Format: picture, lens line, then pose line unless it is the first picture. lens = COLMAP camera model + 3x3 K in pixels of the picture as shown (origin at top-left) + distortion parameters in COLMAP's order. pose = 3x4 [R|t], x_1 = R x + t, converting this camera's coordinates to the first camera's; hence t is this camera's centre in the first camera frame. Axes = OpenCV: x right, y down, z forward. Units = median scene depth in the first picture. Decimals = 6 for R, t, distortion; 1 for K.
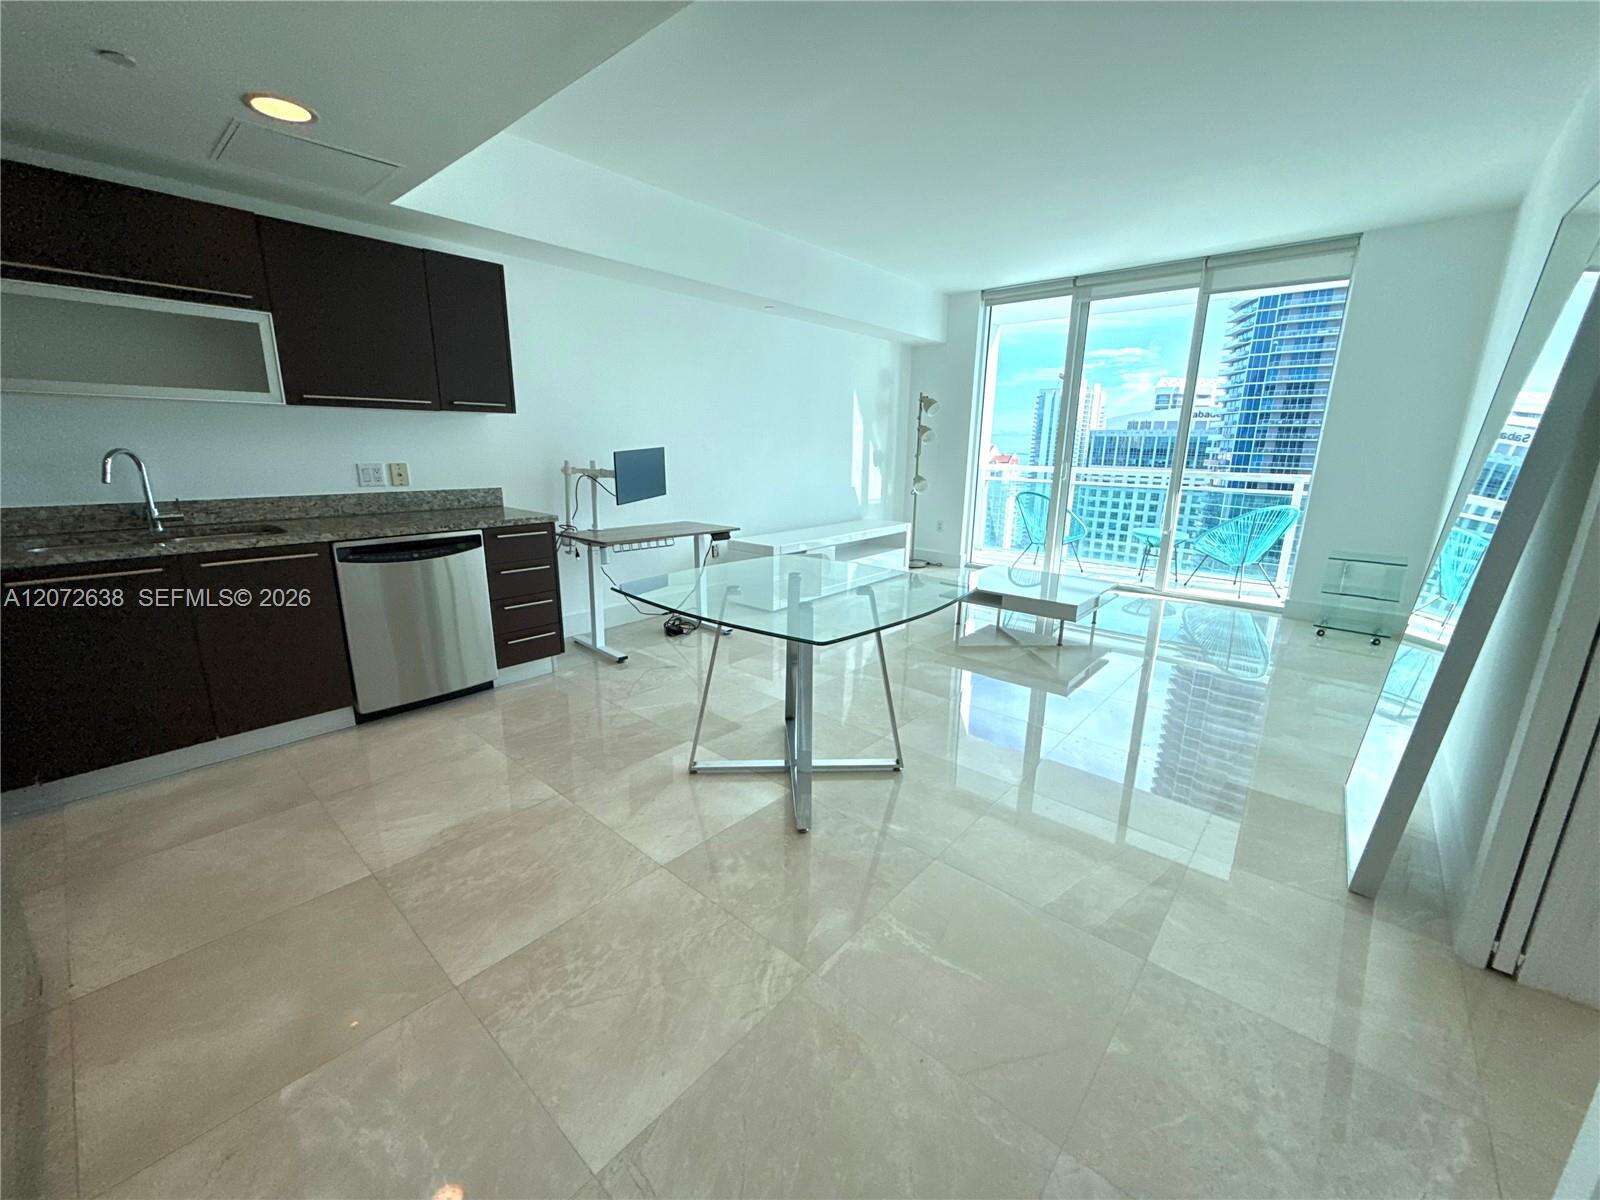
lens RADIAL K [[636.7, 0, 800.0], [0, 636.7, 600.0], [0, 0, 1]] dist [-0.004350, -0.000308]
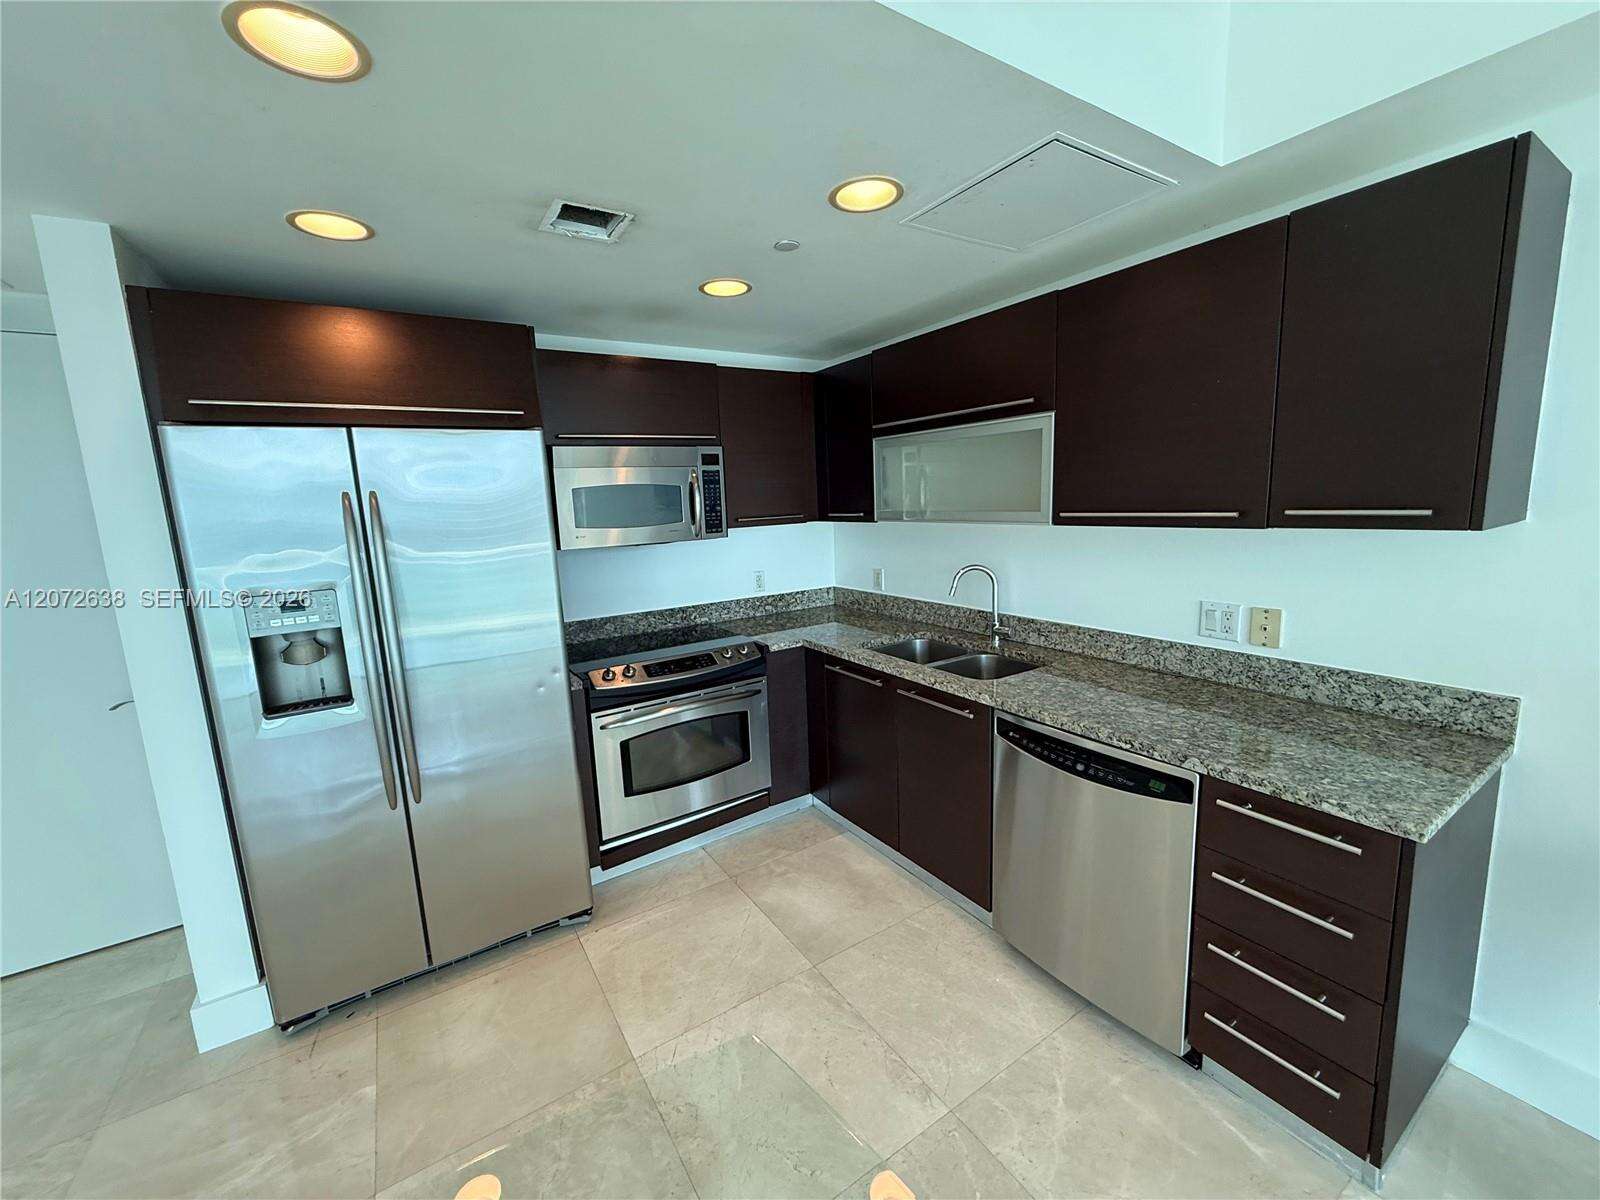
lens RADIAL K [[642.7, 0, 795.3], [0, 642.7, 597.3], [0, 0, 1]] dist [0.001092, 0.000090]
pose [[-0.280241, 0.146701, -0.948654, 0.020333], [-0.193490, 0.959337, 0.205511, -0.168943], [0.940227, 0.241148, -0.240460, 0.476775]]
